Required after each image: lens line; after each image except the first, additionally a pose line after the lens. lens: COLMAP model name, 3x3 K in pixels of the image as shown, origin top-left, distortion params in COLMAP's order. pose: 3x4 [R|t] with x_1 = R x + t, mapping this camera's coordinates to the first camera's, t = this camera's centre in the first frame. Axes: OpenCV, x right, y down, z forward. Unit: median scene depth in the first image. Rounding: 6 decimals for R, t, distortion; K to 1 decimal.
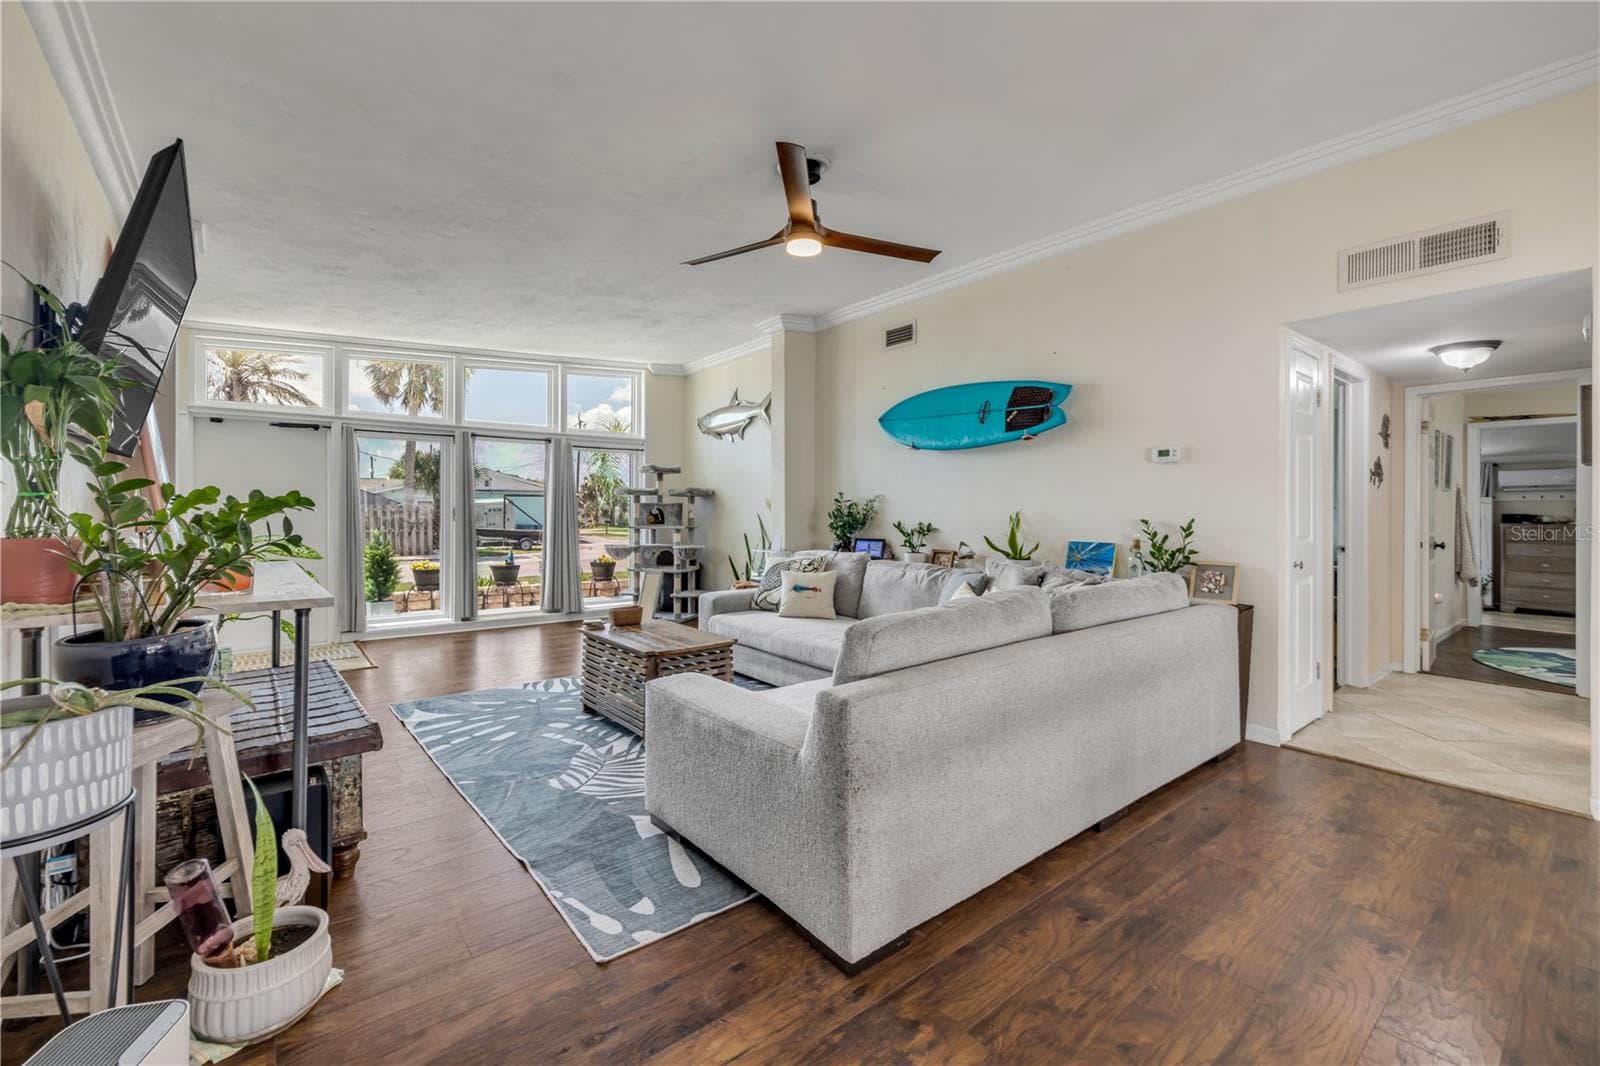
lens RADIAL K [[676.1, 0, 806.8], [0, 676.1, 514.1], [0, 0, 1]] dist [-0.001053, 0.000036]
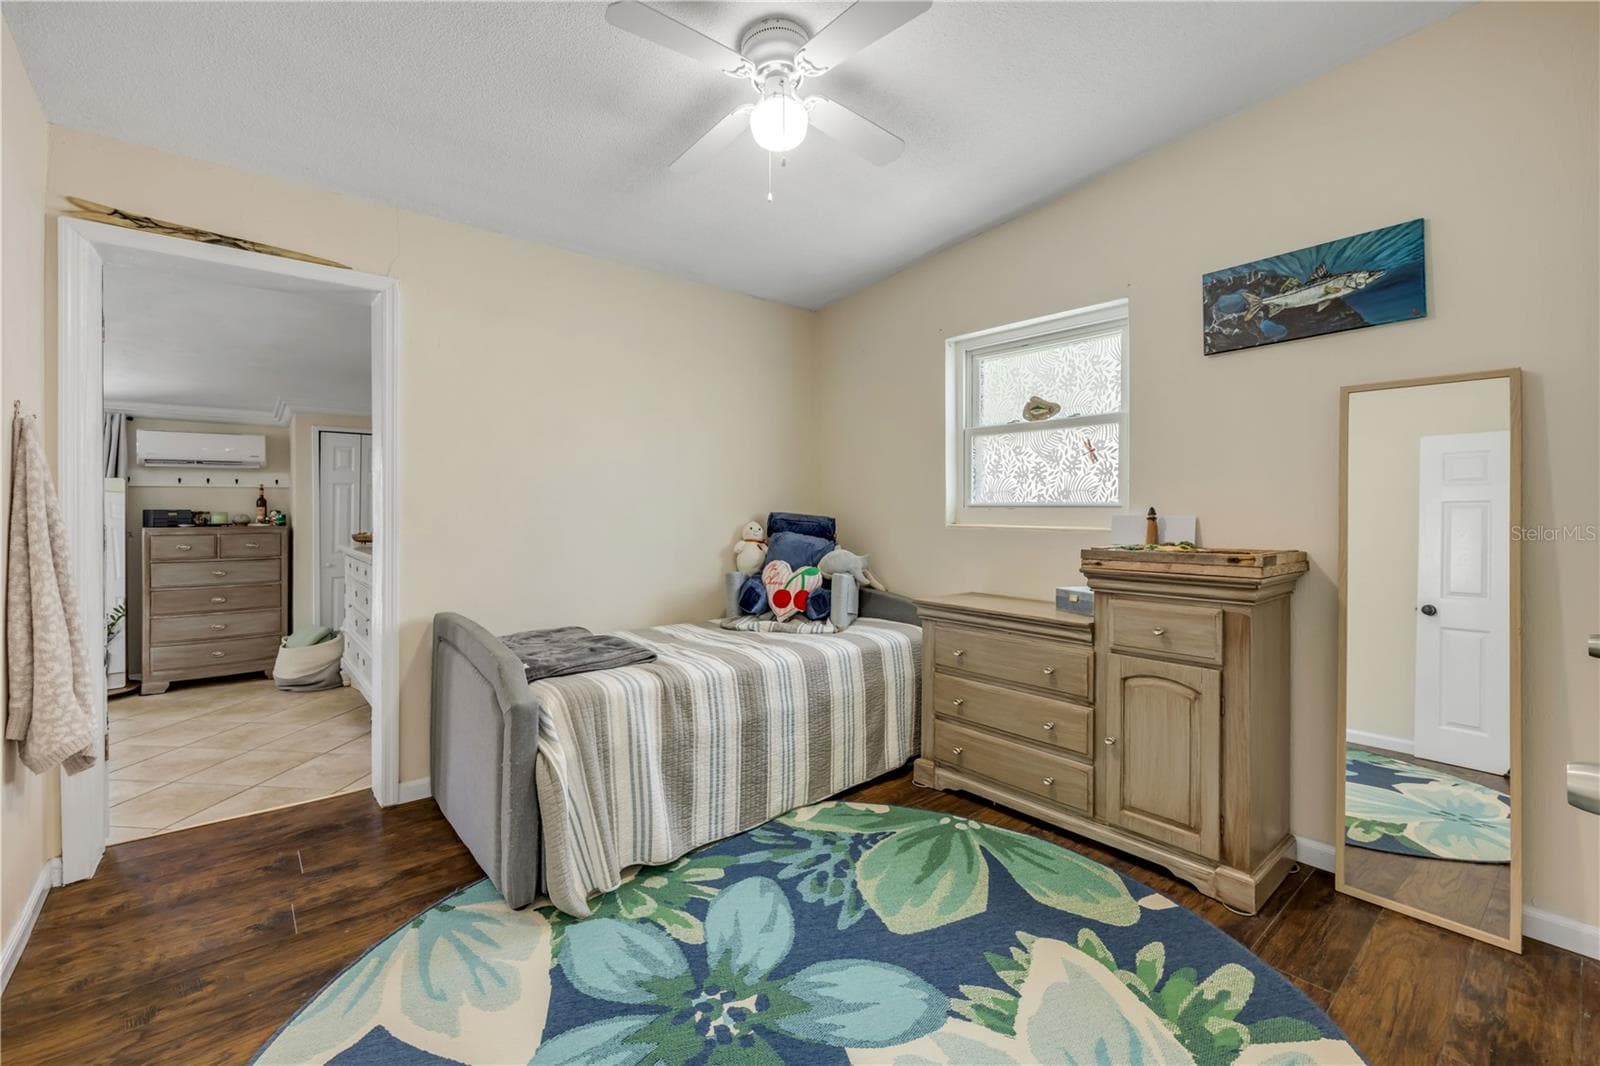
lens RADIAL K [[683.4, 0, 792.6], [0, 683.4, 505.6], [0, 0, 1]] dist [-0.003109, -0.000198]
pose [[-0.005444, -0.001510, 0.999984, 0.686715], [0.005625, 0.999983, 0.001540, -0.002644], [-0.999969, 0.005633, -0.005435, 0.688528]]
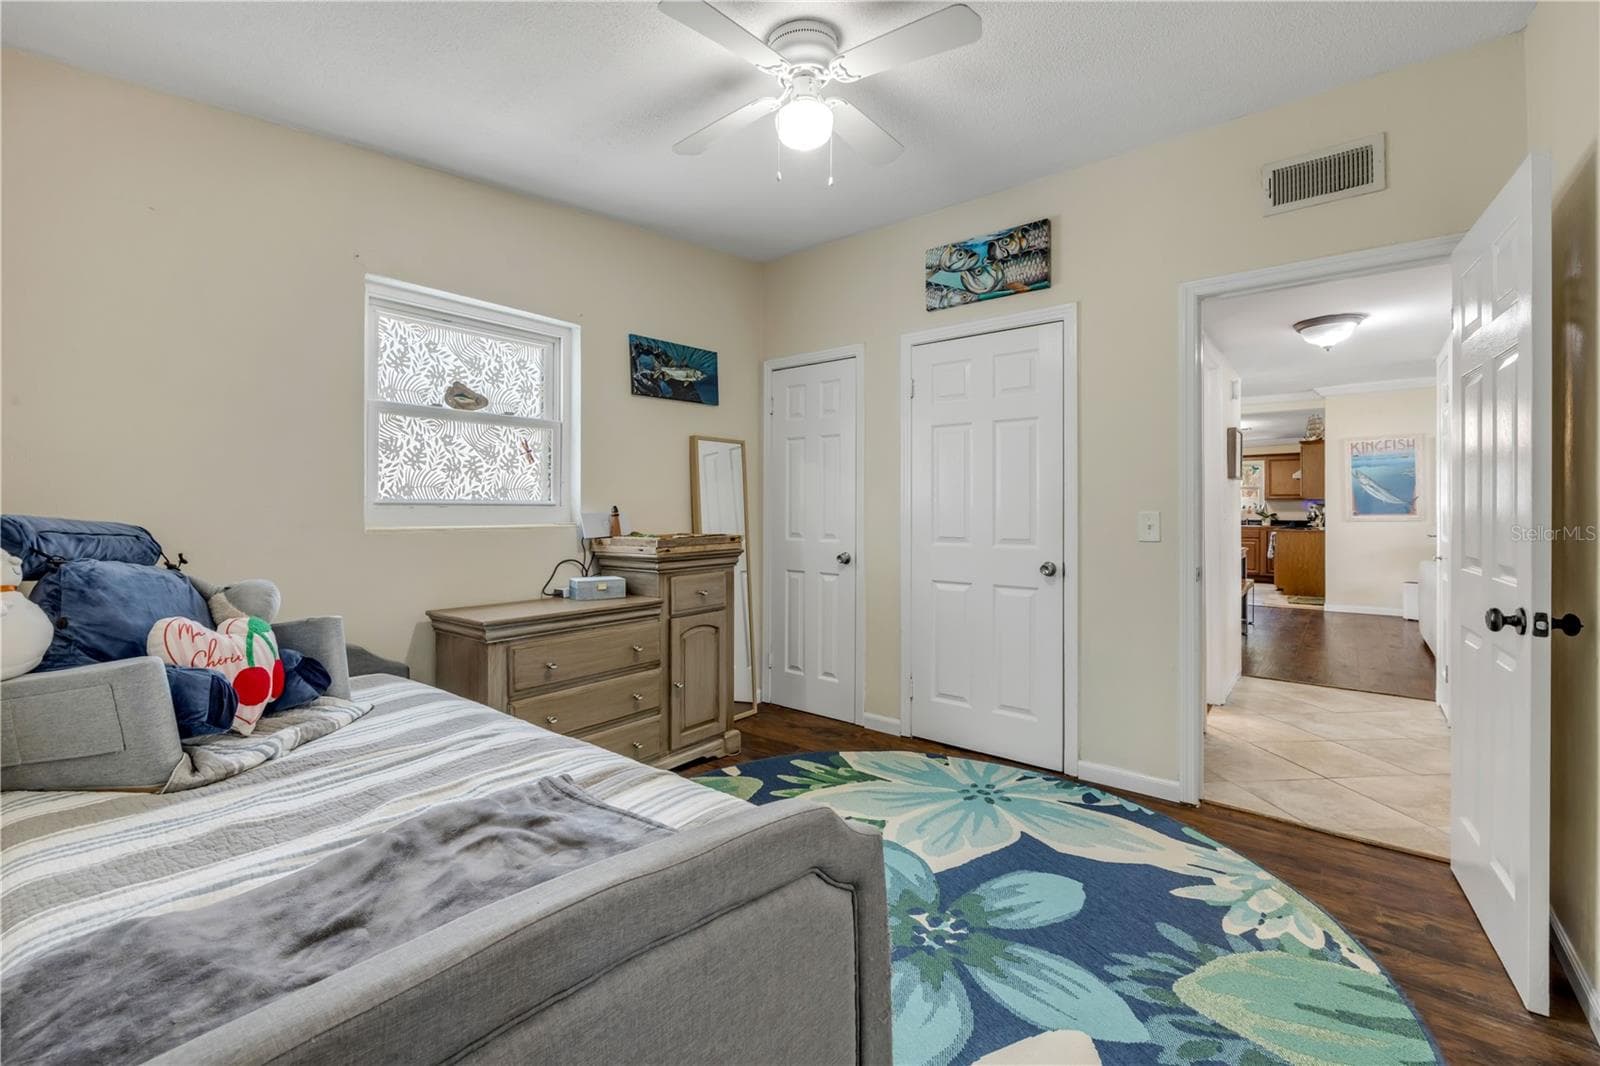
lens RADIAL K [[672.1, 0, 800.8], [0, 672.1, 505.5], [0, 0, 1]] dist [-0.003379, -0.000150]
pose [[-0.978819, -0.009584, -0.204504, 2.071549], [-0.010109, 0.999948, 0.001524, -0.001642], [0.204479, 0.003559, -0.978865, 1.810025]]
